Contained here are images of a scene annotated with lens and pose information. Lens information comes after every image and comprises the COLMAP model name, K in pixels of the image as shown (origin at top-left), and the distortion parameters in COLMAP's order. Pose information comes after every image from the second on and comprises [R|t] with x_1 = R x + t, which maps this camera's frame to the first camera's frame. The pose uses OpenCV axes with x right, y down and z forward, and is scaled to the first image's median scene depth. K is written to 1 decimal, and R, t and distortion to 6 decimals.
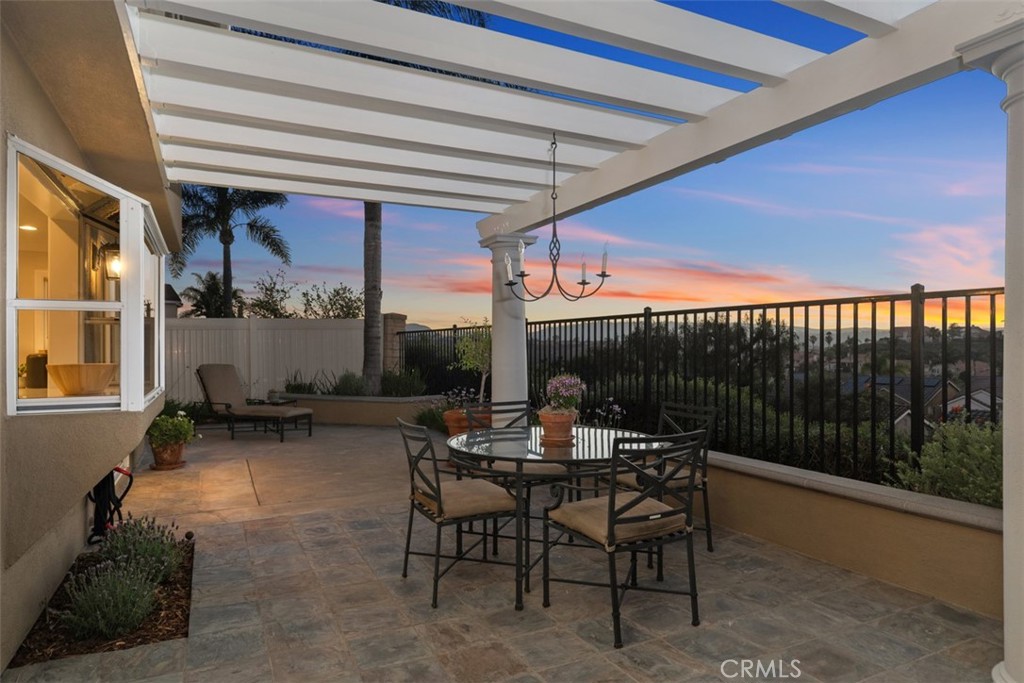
lens RADIAL K [[617.8, 0, 511.9], [0, 617.8, 345.7], [0, 0, 1]] dist [-0.003278, -0.000446]
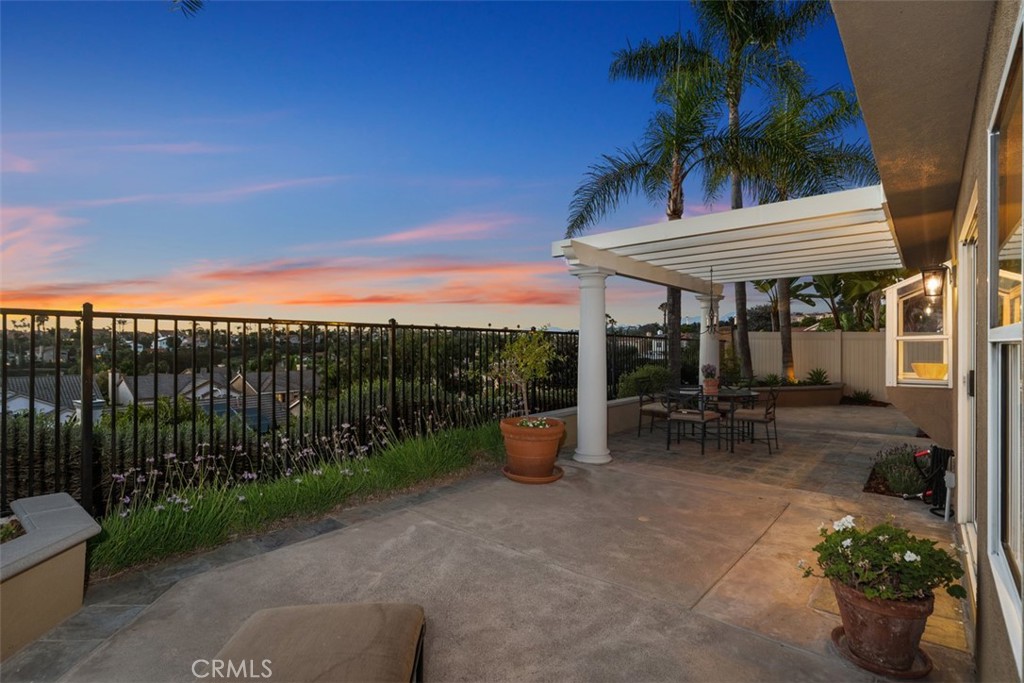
lens RADIAL K [[496.5, 0, 511.8], [0, 496.5, 344.6], [0, 0, 1]] dist [0.001057, 0.000146]
pose [[-0.401365, 0.003682, 0.915911, -1.094337], [-0.005518, 0.999964, -0.006437, -0.008931], [-0.915902, -0.007638, -0.401330, 1.947513]]
